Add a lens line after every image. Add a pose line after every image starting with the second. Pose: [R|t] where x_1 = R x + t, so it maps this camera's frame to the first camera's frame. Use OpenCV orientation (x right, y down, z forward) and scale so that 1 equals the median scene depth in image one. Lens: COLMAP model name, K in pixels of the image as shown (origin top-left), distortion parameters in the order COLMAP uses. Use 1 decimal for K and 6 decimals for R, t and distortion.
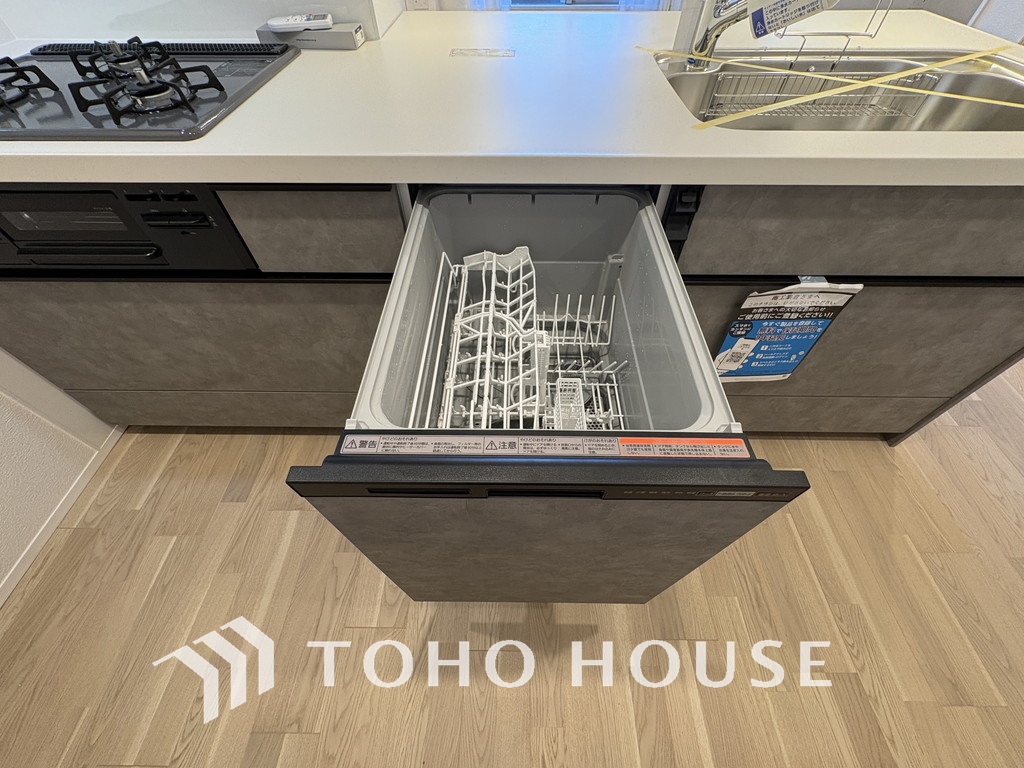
lens RADIAL K [[411.2, 0, 514.4], [0, 411.2, 384.4], [0, 0, 1]] dist [0.001116, 0.000180]
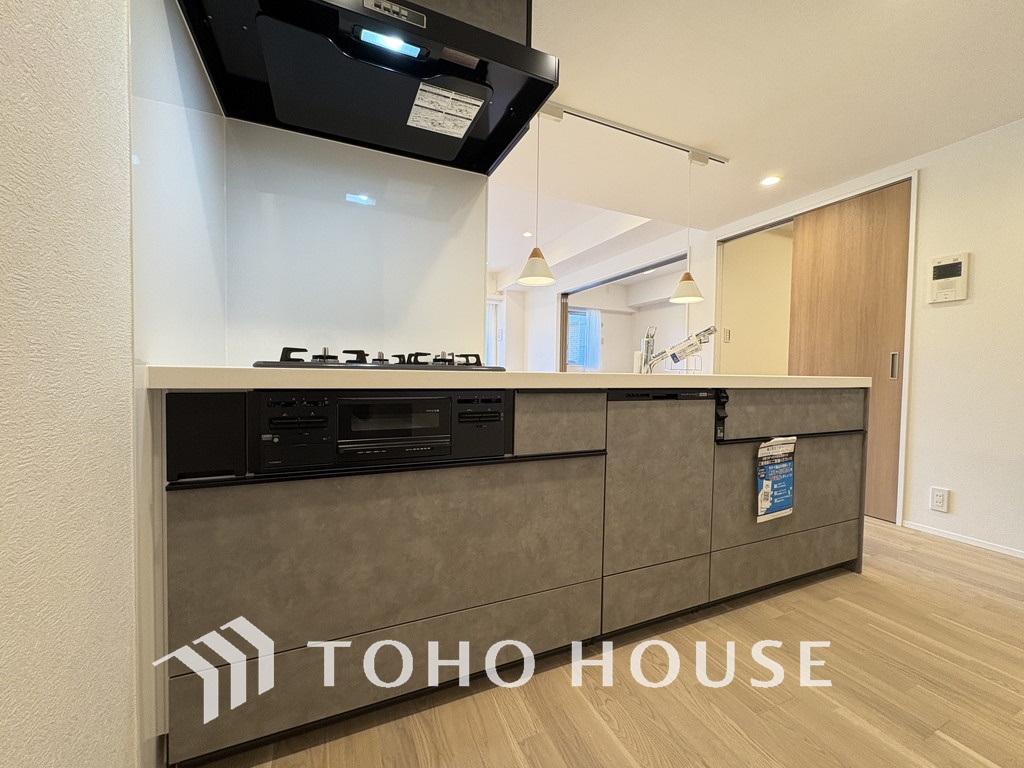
lens RADIAL K [[411.2, 0, 514.4], [0, 411.2, 384.4], [0, 0, 1]] dist [0.001116, 0.000180]
pose [[0.906586, 0.003172, 0.422009, -1.094825], [0.319746, 0.647474, -0.691766, 0.478141], [-0.275434, 0.762081, 0.585976, 0.015184]]
